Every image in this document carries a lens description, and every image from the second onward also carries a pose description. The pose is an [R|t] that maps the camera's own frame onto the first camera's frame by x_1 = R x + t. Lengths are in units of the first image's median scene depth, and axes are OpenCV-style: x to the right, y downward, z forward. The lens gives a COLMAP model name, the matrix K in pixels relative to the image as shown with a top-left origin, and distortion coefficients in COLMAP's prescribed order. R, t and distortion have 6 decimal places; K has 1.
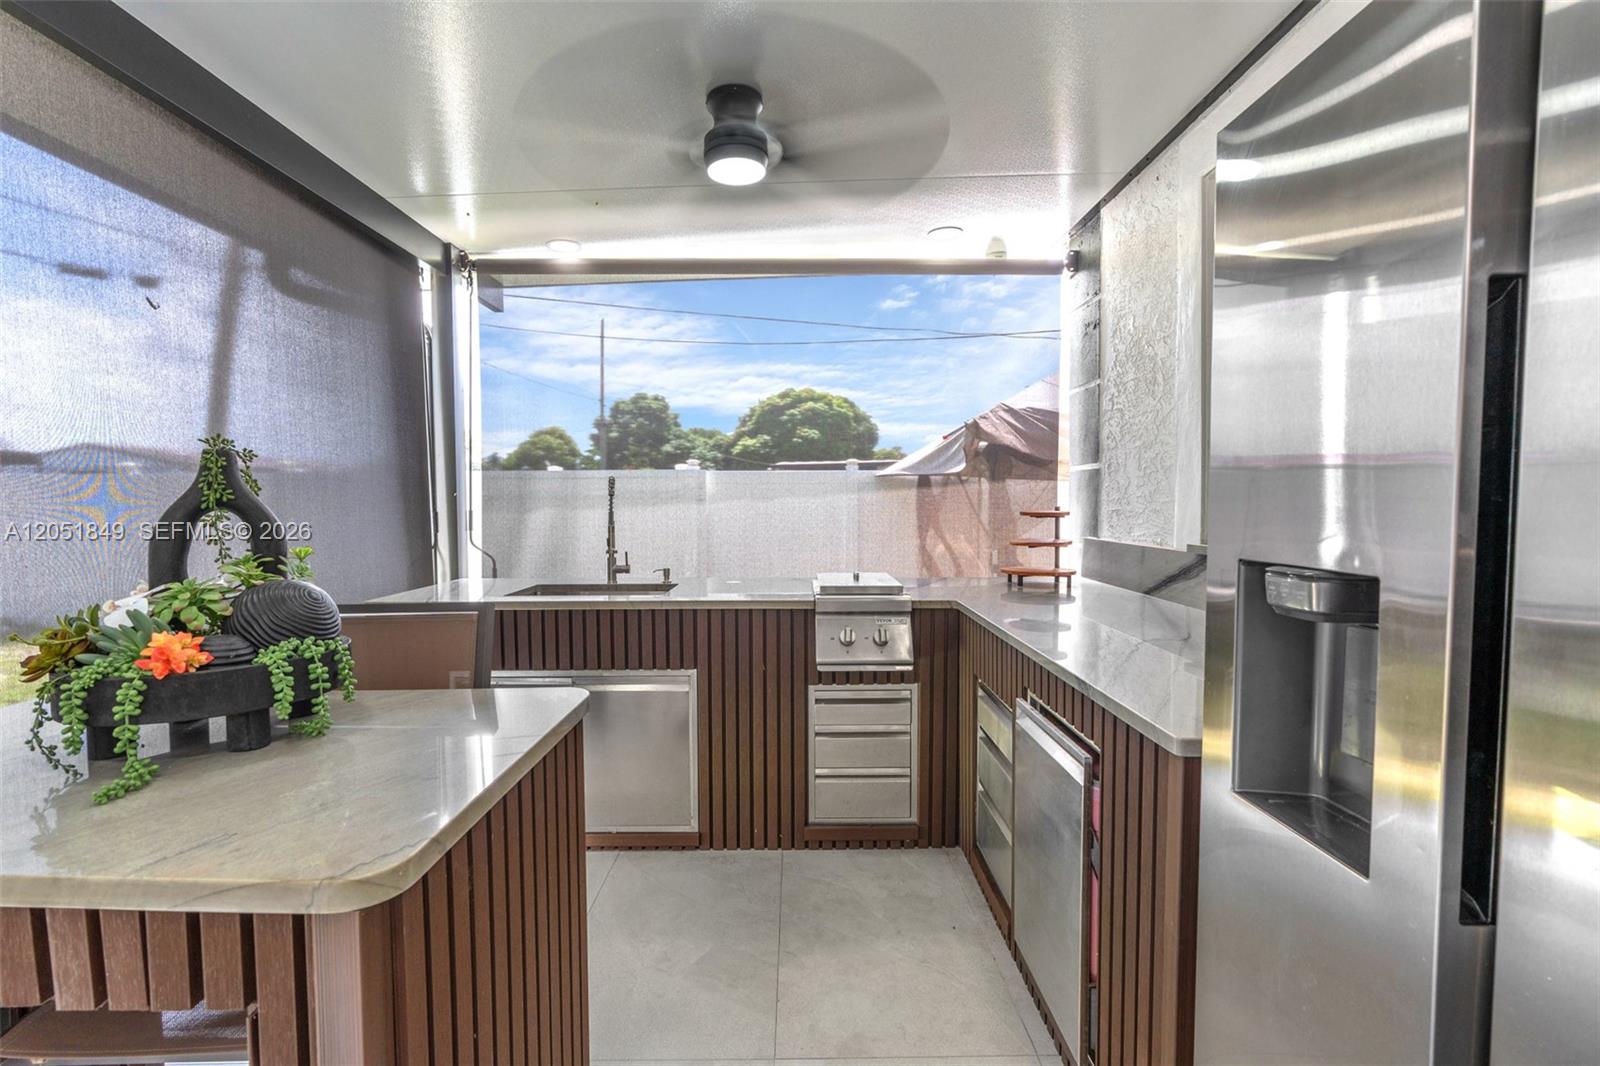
lens RADIAL K [[728.4, 0, 789.5], [0, 728.4, 541.2], [0, 0, 1]] dist [-0.001940, 0.000151]
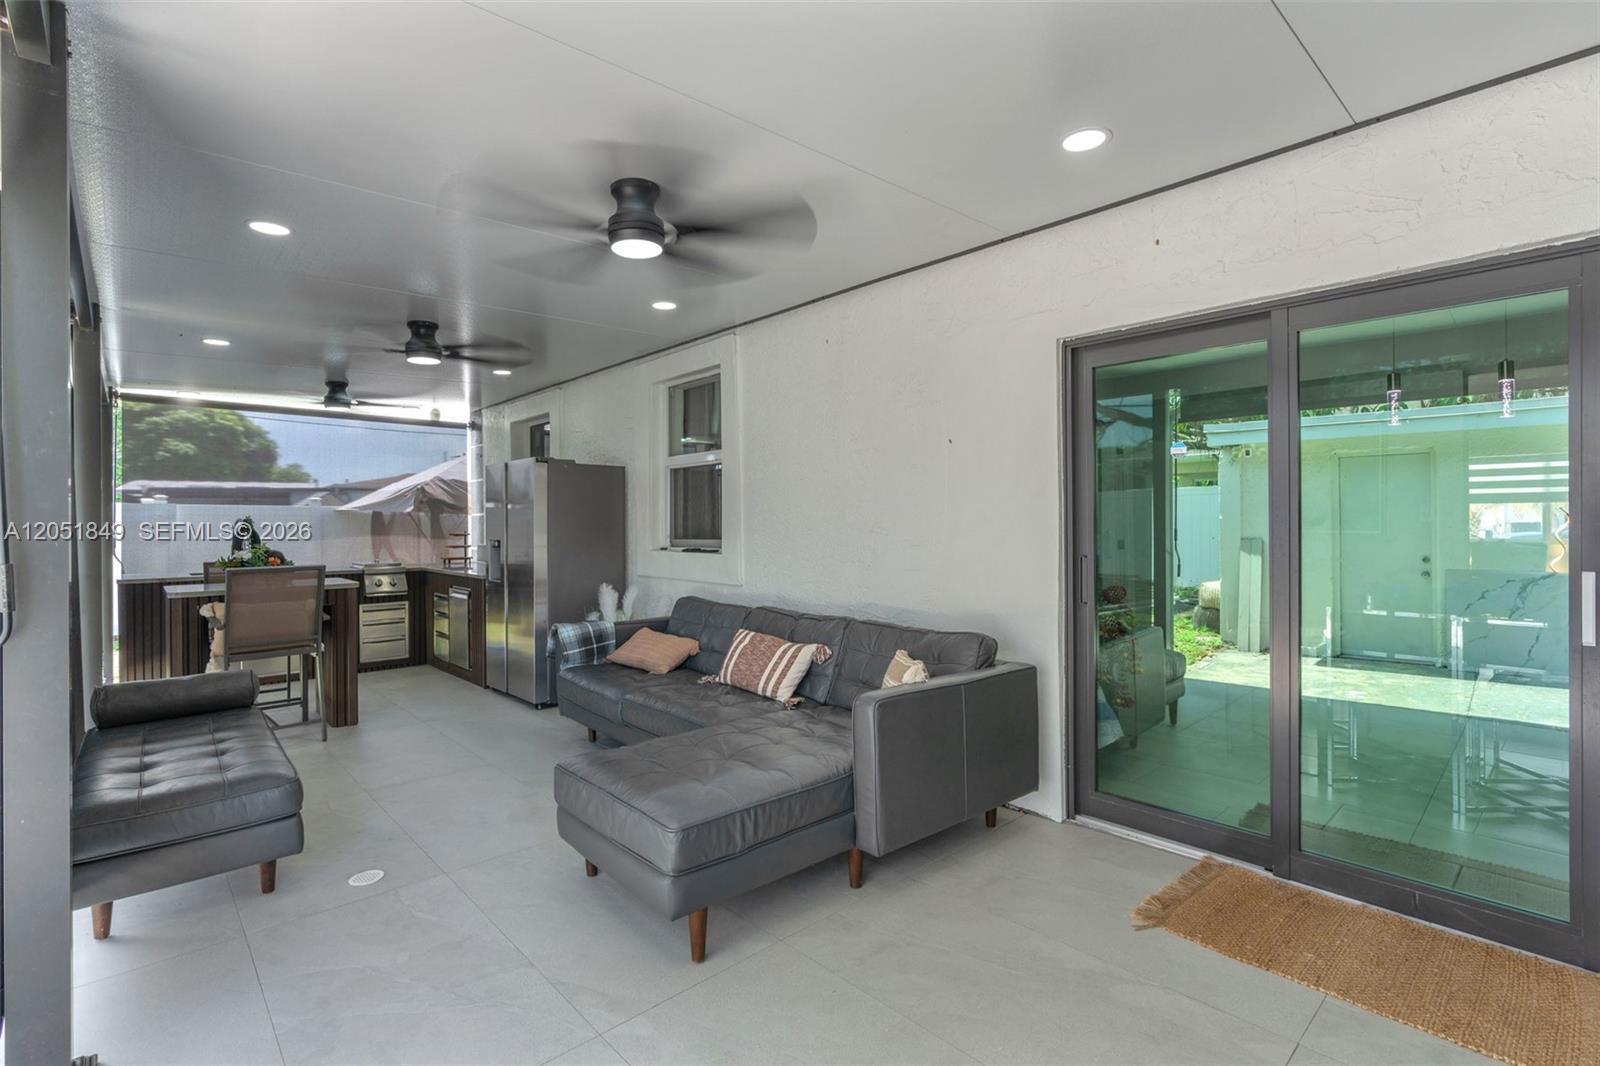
lens RADIAL K [[737.4, 0, 805.0], [0, 737.4, 528.4], [0, 0, 1]] dist [-0.006455, 0.000365]
pose [[0.725979, -0.004154, 0.687705, -0.518923], [0.040350, 0.998516, -0.036564, 0.082000], [-0.686532, 0.054294, 0.725069, -1.623766]]
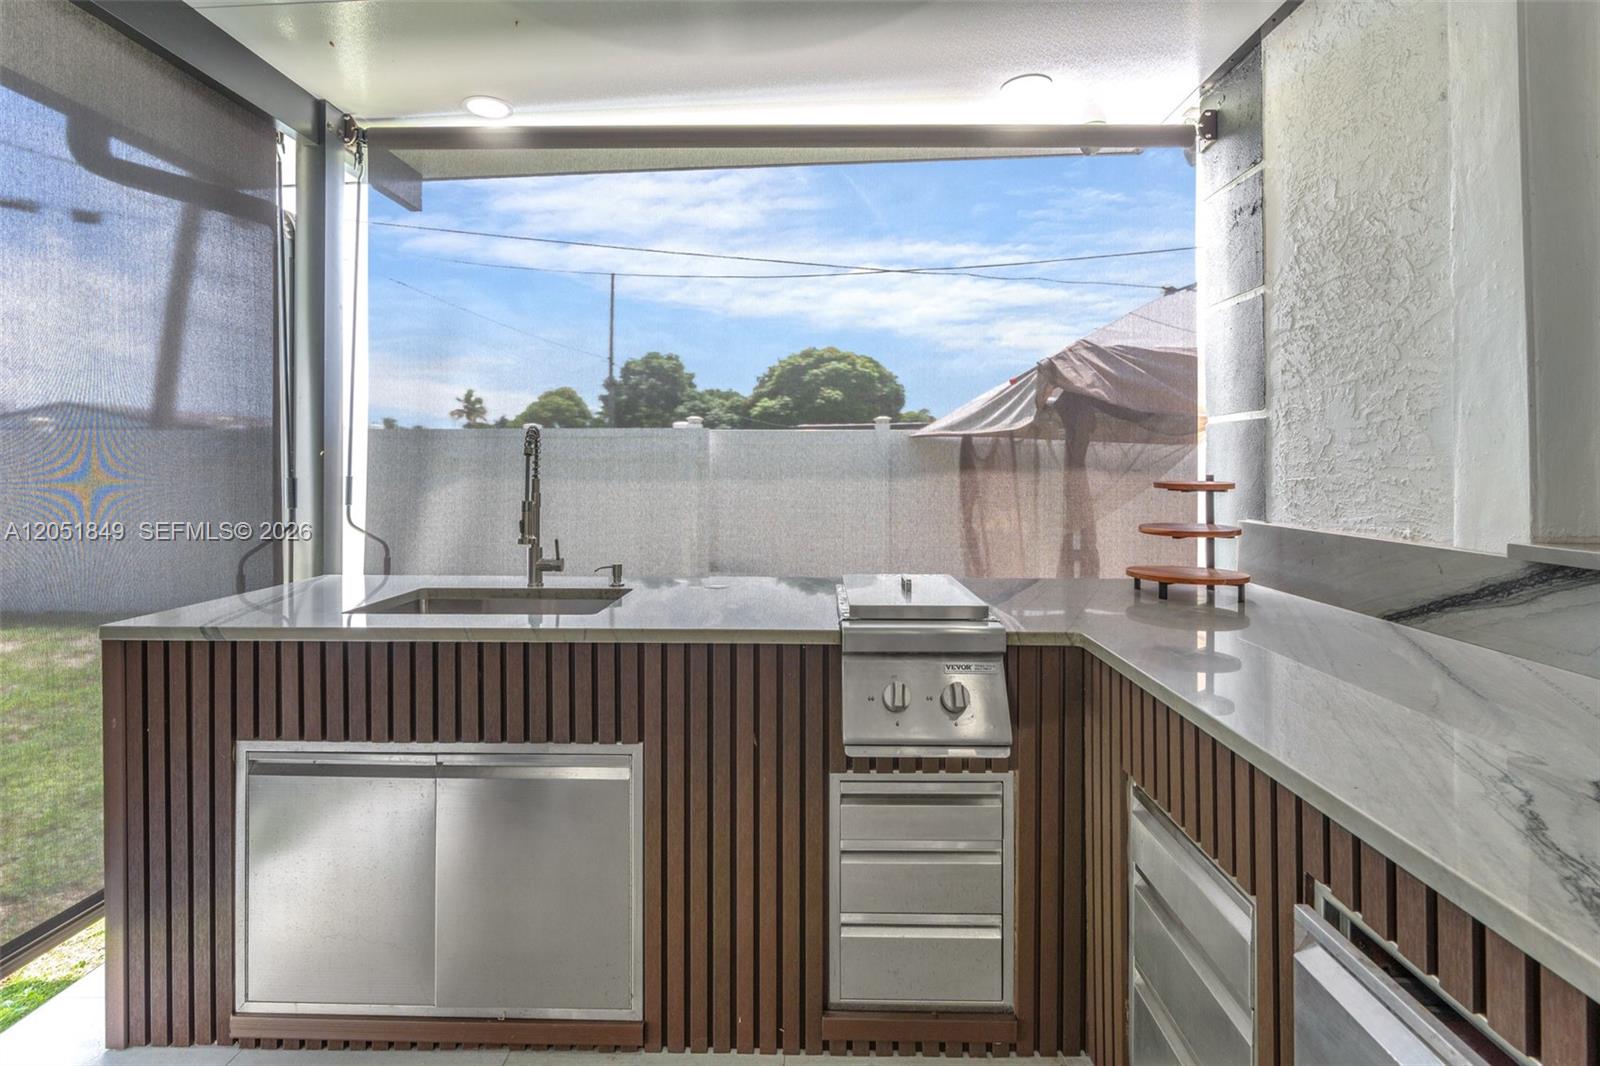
lens RADIAL K [[765.9, 0, 798.8], [0, 765.9, 464.6], [0, 0, 1]] dist [-0.005336, 0.000459]
pose [[0.999857, 0.004925, -0.016175, 0.008564], [-0.005850, 0.998318, -0.057672, -0.015714], [0.015864, 0.057759, 0.998205, 0.317569]]
